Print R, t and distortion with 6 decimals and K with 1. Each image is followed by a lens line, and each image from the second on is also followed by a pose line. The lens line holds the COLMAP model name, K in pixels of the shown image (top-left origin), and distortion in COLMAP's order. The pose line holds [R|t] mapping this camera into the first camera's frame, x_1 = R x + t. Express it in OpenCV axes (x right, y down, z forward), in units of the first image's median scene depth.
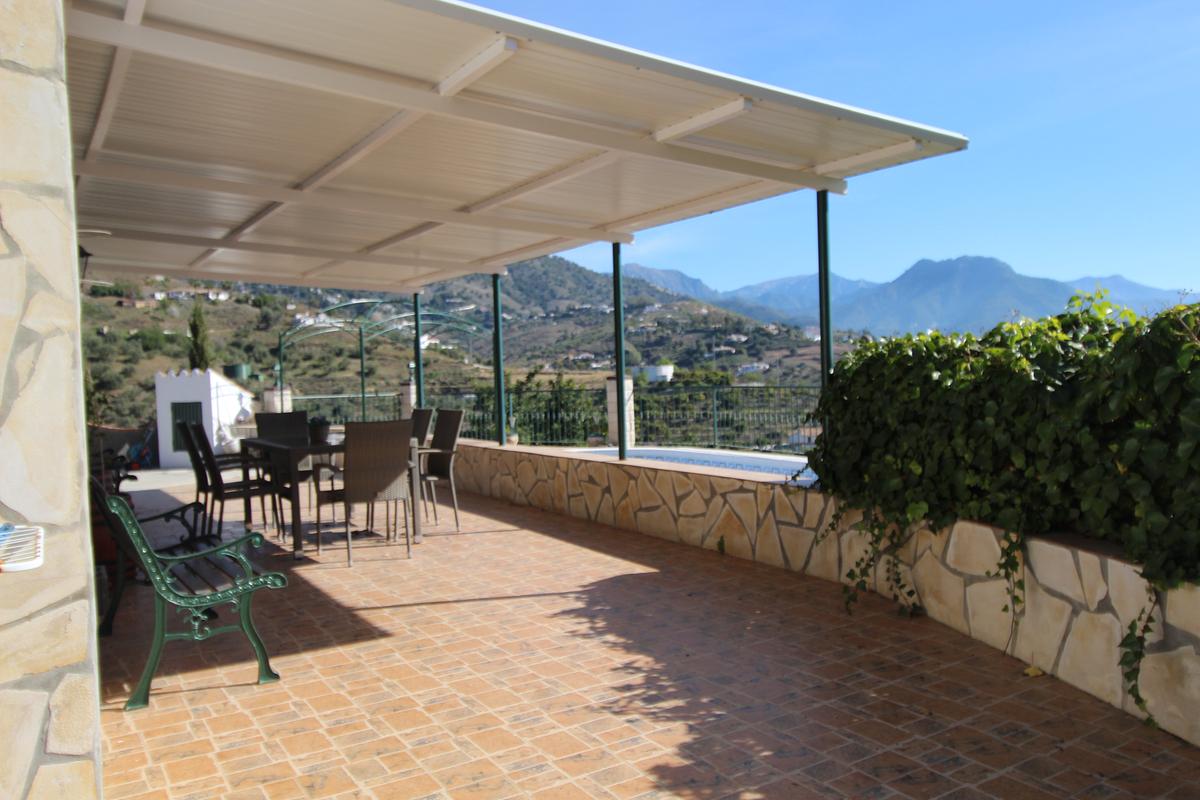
lens RADIAL K [[928.1, 0, 613.1], [0, 928.1, 402.5], [0, 0, 1]] dist [0.020465, -0.002381]
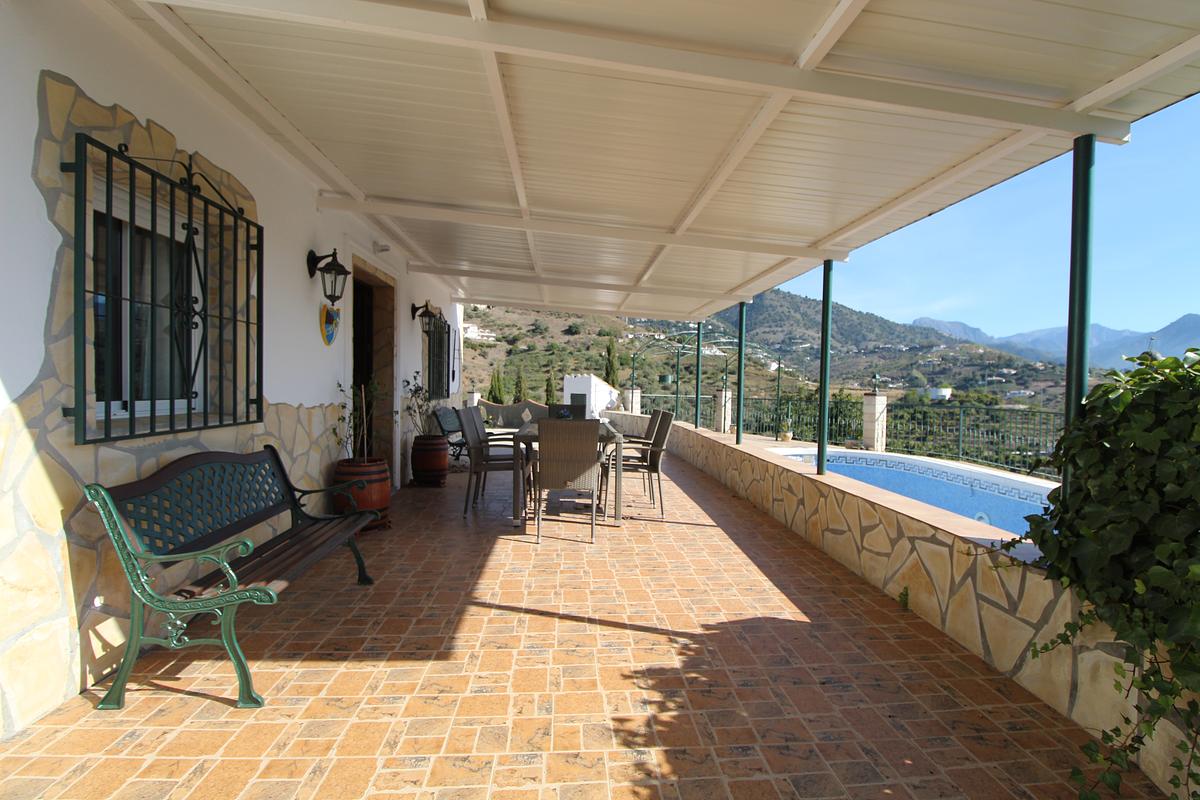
lens RADIAL K [[557.8, 0, 614.3], [0, 557.8, 403.2], [0, 0, 1]] dist [0.003351, -0.014661]
pose [[0.885310, 0.065542, -0.460359, 0.001996], [-0.064235, 0.997763, 0.018524, -0.000292], [0.460544, 0.013172, 0.887539, 0.008147]]
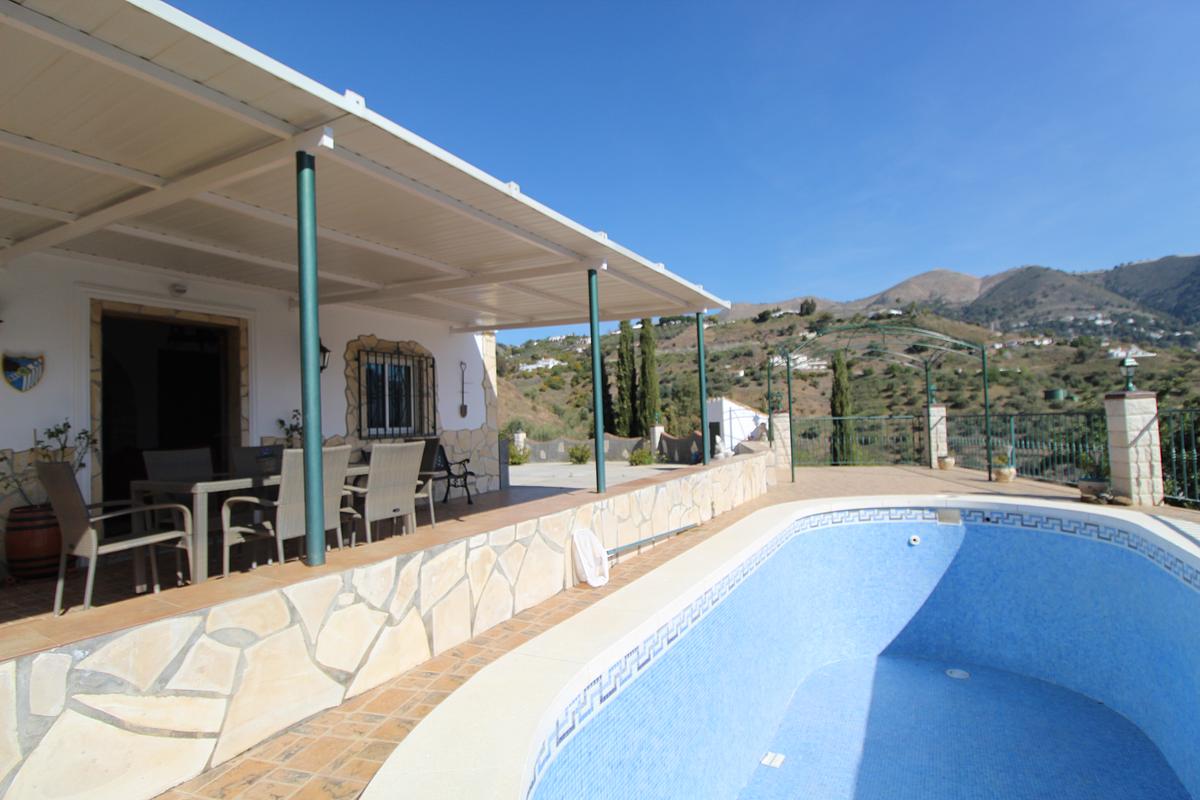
lens RADIAL K [[557.8, 0, 614.3], [0, 557.8, 403.2], [0, 0, 1]] dist [0.003351, -0.014661]
pose [[0.478208, -0.014313, -0.878130, 0.008395], [-0.005644, 0.999796, -0.019370, -0.000536], [0.878228, 0.014220, 0.478030, 0.023110]]
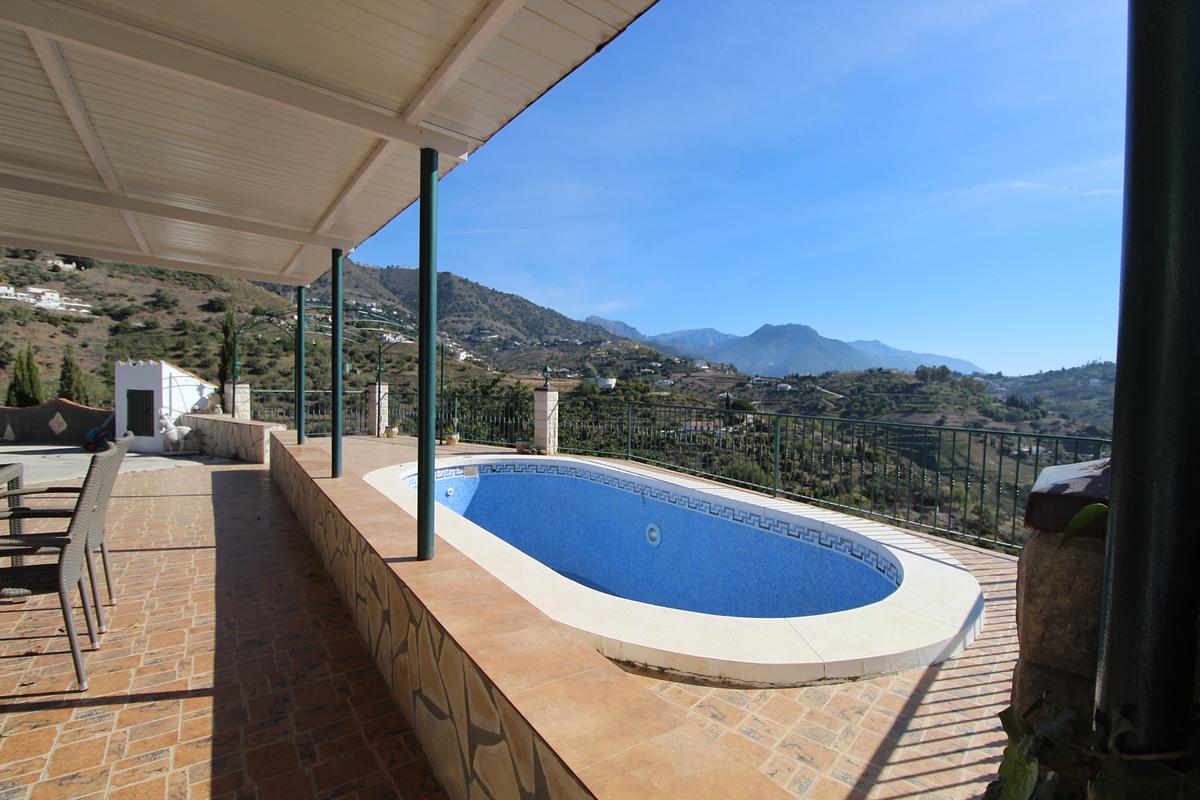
lens RADIAL K [[557.8, 0, 614.3], [0, 557.8, 403.2], [0, 0, 1]] dist [0.003351, -0.014661]
pose [[0.996646, 0.052611, 0.062687, 0.002194], [-0.052991, 0.998585, 0.004406, -0.000812], [-0.062366, -0.007713, 0.998024, 0.015526]]
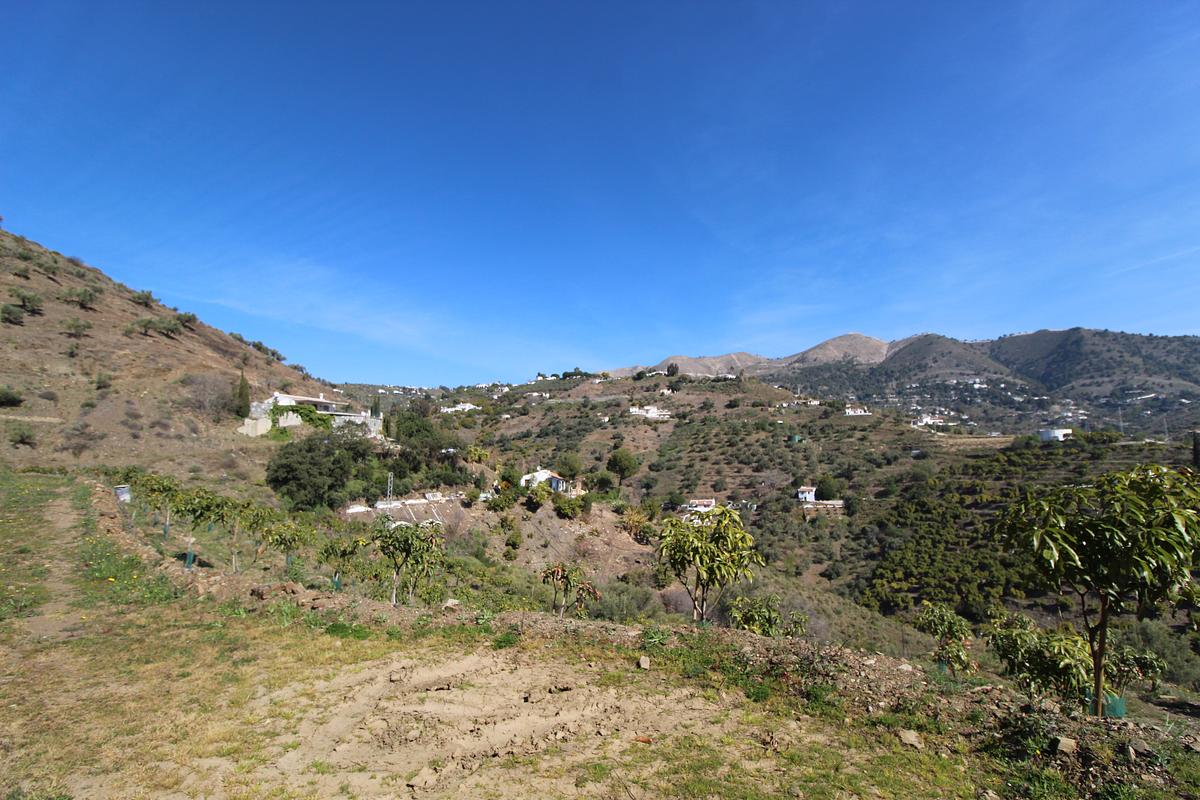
lens RADIAL K [[557.8, 0, 614.3], [0, 557.8, 403.2], [0, 0, 1]] dist [0.003351, -0.014661]
pose [[0.554259, -0.070960, -0.829314, 0.357743], [-0.028145, 0.994192, -0.103878, 0.024793], [0.831868, 0.080916, 0.549043, -0.012751]]
